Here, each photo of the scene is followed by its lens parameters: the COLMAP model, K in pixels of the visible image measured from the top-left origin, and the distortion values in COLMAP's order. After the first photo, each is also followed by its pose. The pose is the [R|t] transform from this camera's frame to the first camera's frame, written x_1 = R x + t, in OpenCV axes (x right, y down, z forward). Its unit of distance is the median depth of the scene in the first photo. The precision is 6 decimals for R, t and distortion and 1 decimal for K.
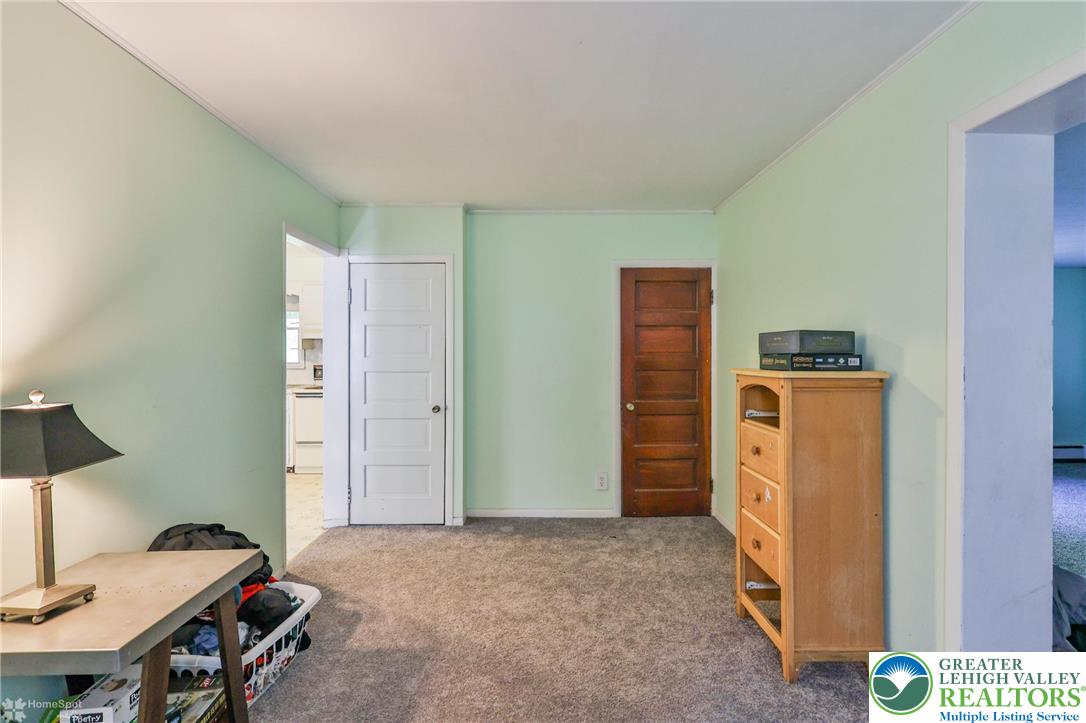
lens RADIAL K [[541.6, 0, 544.4], [0, 541.6, 352.6], [0, 0, 1]] dist [-0.000559, 0.000444]
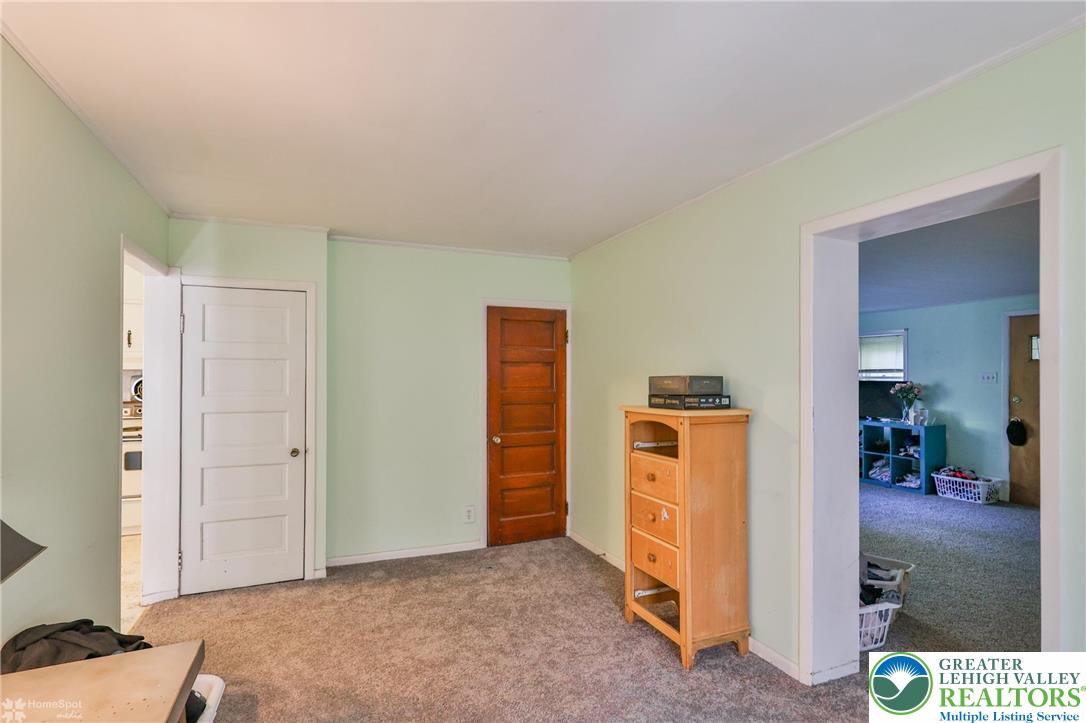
lens RADIAL K [[541.8, 0, 545.5], [0, 541.8, 372.1], [0, 0, 1]] dist [-0.000202, 0.000209]
pose [[0.921825, 0.004102, 0.387586, -0.177994], [-0.000791, 0.999962, -0.008700, -0.023614], [-0.387606, 0.007713, 0.921793, 0.004159]]
